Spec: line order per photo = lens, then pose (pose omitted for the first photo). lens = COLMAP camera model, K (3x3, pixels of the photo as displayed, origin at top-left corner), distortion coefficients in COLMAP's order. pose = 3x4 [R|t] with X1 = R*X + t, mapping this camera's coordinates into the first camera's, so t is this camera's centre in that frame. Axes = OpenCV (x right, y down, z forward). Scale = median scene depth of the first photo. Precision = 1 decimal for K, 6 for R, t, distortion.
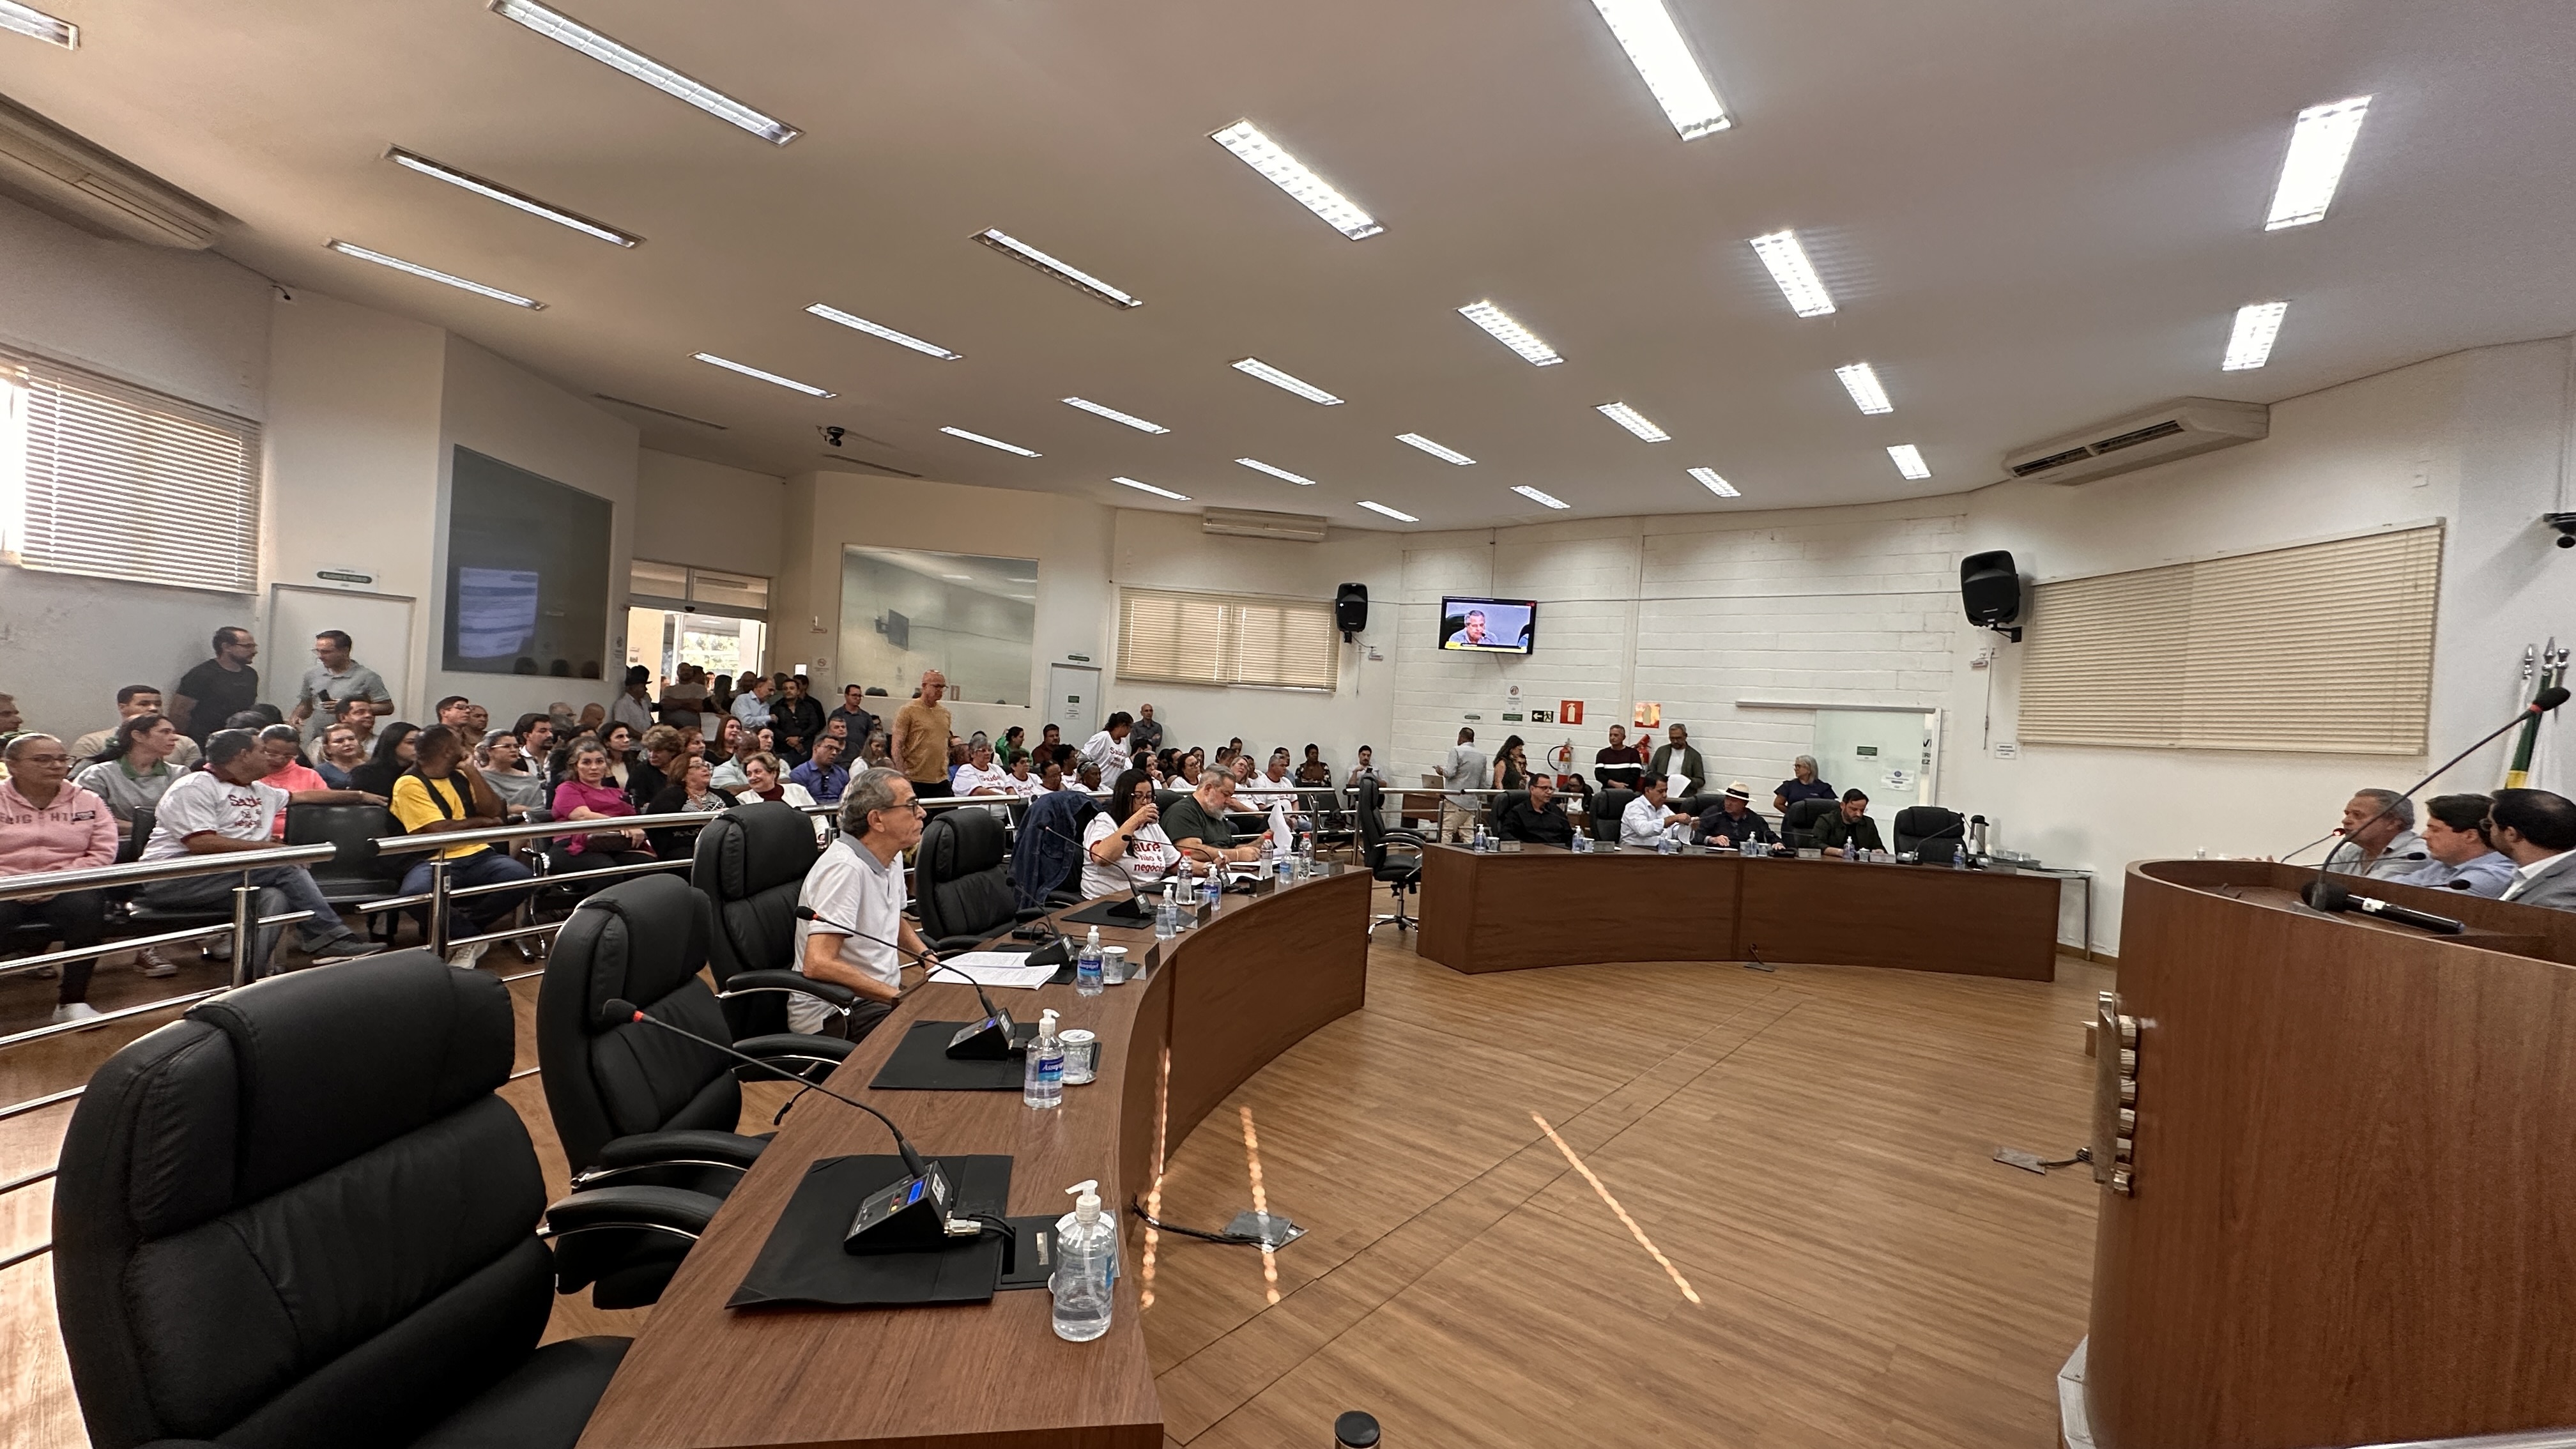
lens RADIAL K [[1040.8, 0, 1290.3], [0, 1040.8, 744.3], [0, 0, 1]] dist [0.014511, -0.000182]
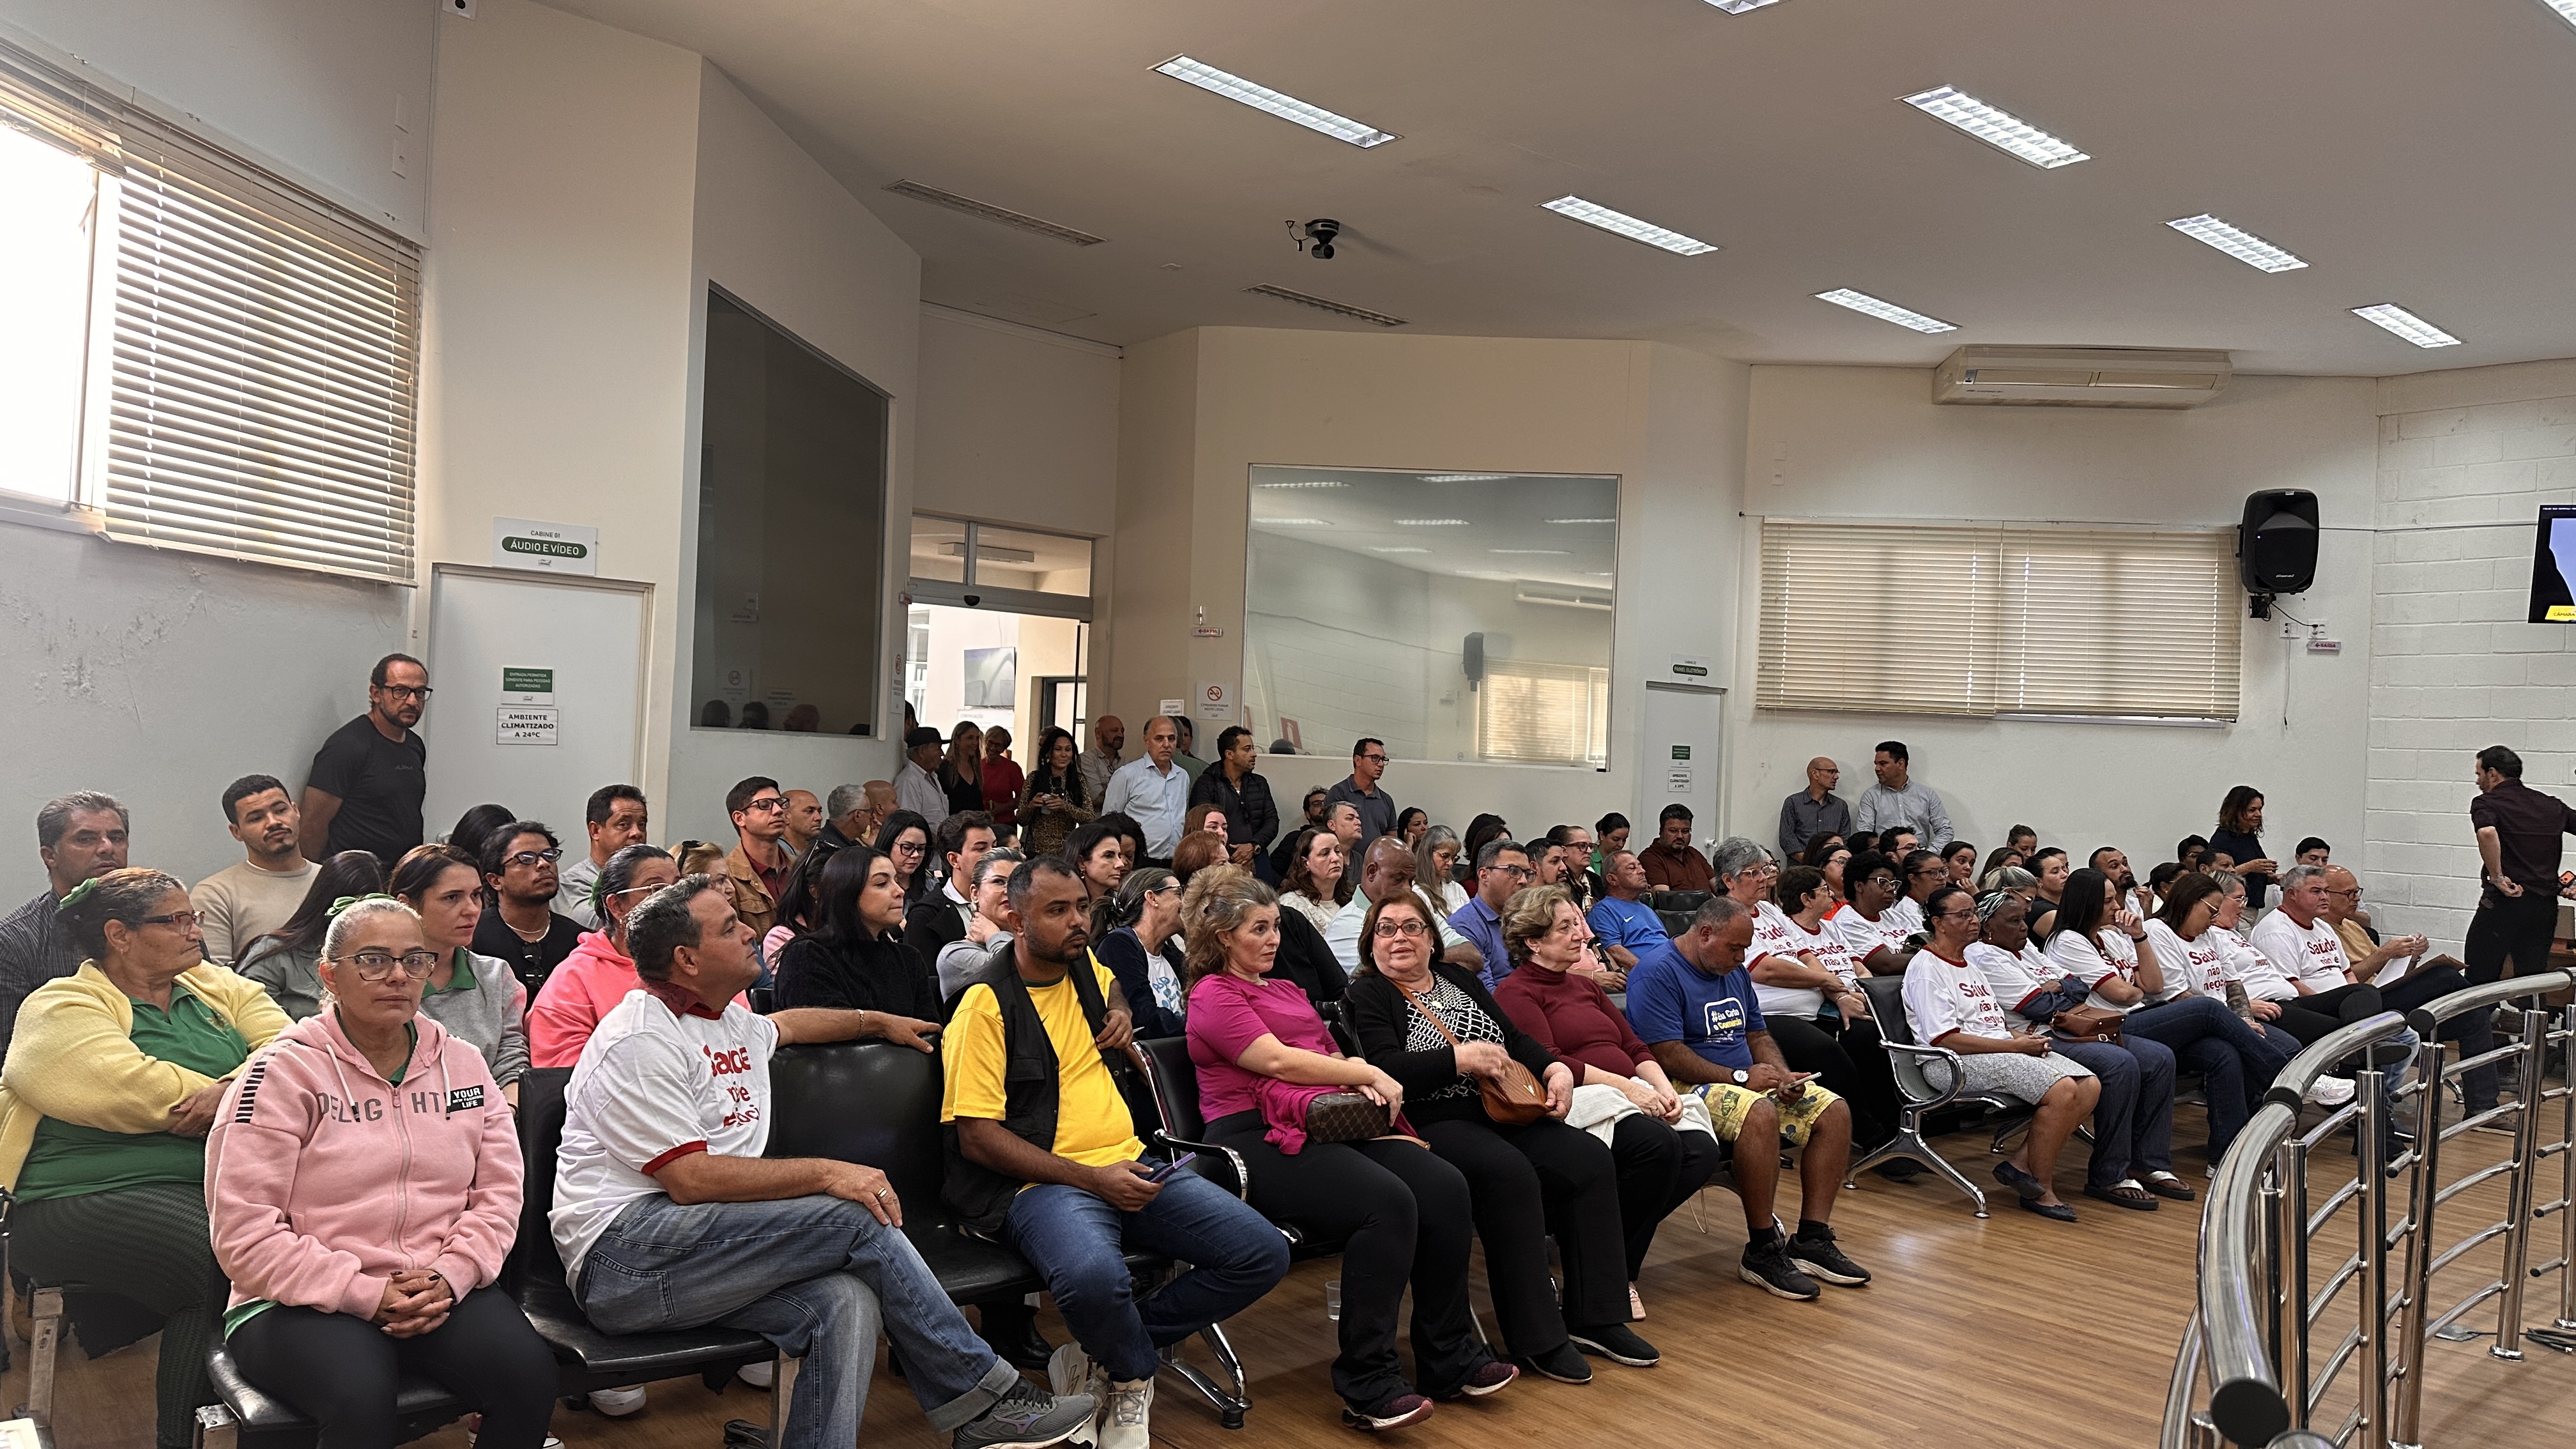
lens RADIAL K [[1786.0, 0, 1294.3], [0, 1786.0, 730.9], [0, 0, 1]] dist [0.202157, -0.329263]
pose [[0.986955, -0.026186, -0.158855, -0.306561], [0.017882, 0.998409, -0.053480, -0.013225], [0.160002, 0.049942, 0.985852, 0.149115]]
